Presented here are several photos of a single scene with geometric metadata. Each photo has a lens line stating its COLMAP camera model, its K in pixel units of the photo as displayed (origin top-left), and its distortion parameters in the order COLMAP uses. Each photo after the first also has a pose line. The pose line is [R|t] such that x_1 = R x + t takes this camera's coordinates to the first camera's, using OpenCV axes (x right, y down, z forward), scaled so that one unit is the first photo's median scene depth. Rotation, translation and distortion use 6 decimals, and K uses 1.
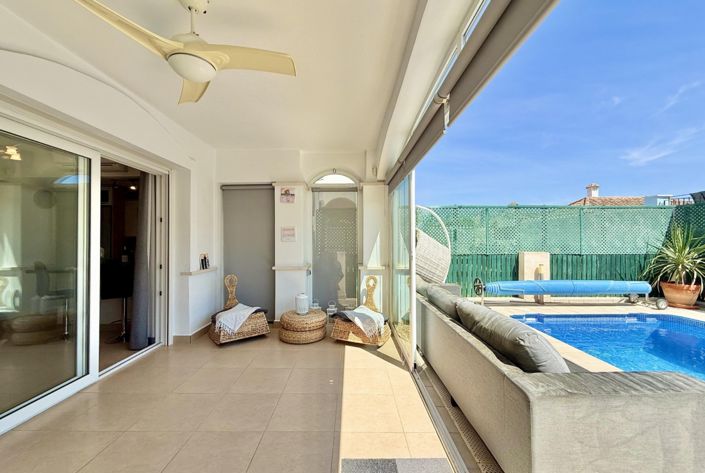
lens RADIAL K [[285.2, 0, 352.5], [0, 285.2, 236.5], [0, 0, 1]] dist [0.000159, 0.000119]
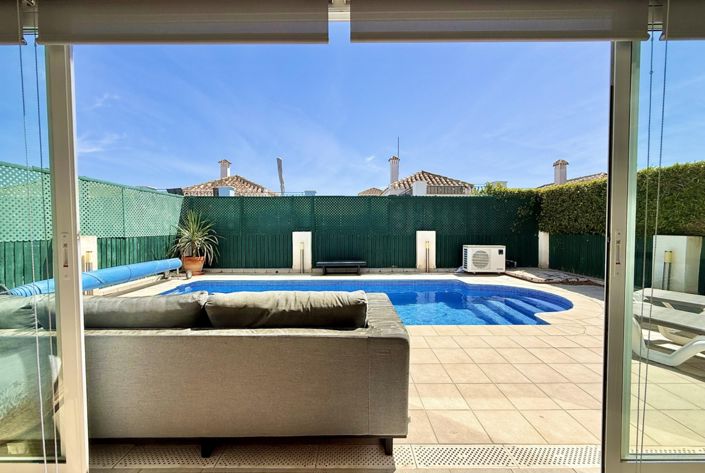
lens RADIAL K [[280.7, 0, 352.5], [0, 280.7, 236.5], [0, 0, 1]] dist [-0.001389, 0.000069]
pose [[-0.002441, -0.030079, 0.999545, -0.113766], [-0.011221, 0.999485, 0.030050, 0.024591], [-0.999934, -0.011143, -0.002778, 0.267708]]
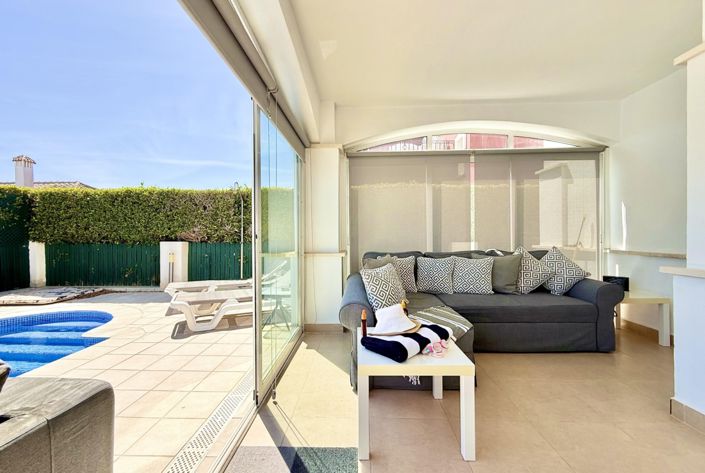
lens RADIAL K [[277.2, 0, 352.5], [0, 277.2, 236.5], [0, 0, 1]] dist [-0.007673, -0.000115]
pose [[-0.999621, 0.009345, 0.025908, -0.023821], [0.009015, 0.999877, -0.012838, 0.035104], [-0.026025, -0.012599, -0.999582, 0.372524]]
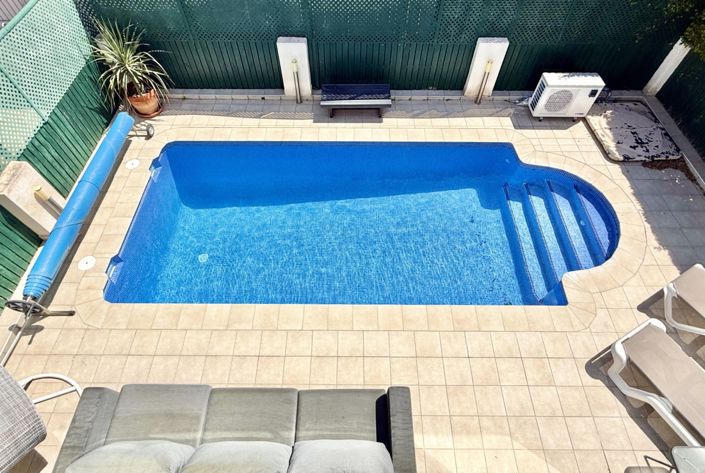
lens RADIAL K [[366.4, 0, 352.5], [0, 366.4, 236.5], [0, 0, 1]] dist [-0.004114, -0.001673]
pose [[0.009913, -0.836015, 0.548617, 0.147220], [-0.016753, 0.548428, 0.836030, -0.503340], [-0.999811, -0.017479, -0.008569, 0.321583]]
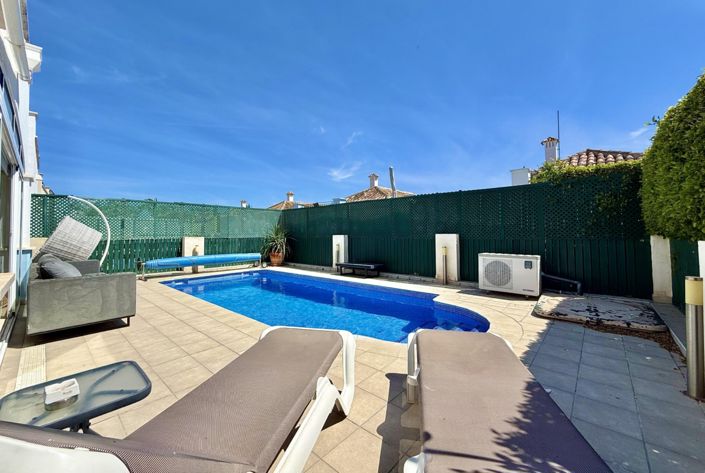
lens RADIAL K [[280.7, 0, 352.5], [0, 280.7, 236.5], [0, 0, 1]] dist [-0.001389, 0.000069]
pose [[0.669305, -0.013859, 0.742858, 0.137974], [-0.002083, 0.999787, 0.020528, 0.022385], [-0.742985, -0.015287, 0.669134, -0.507354]]
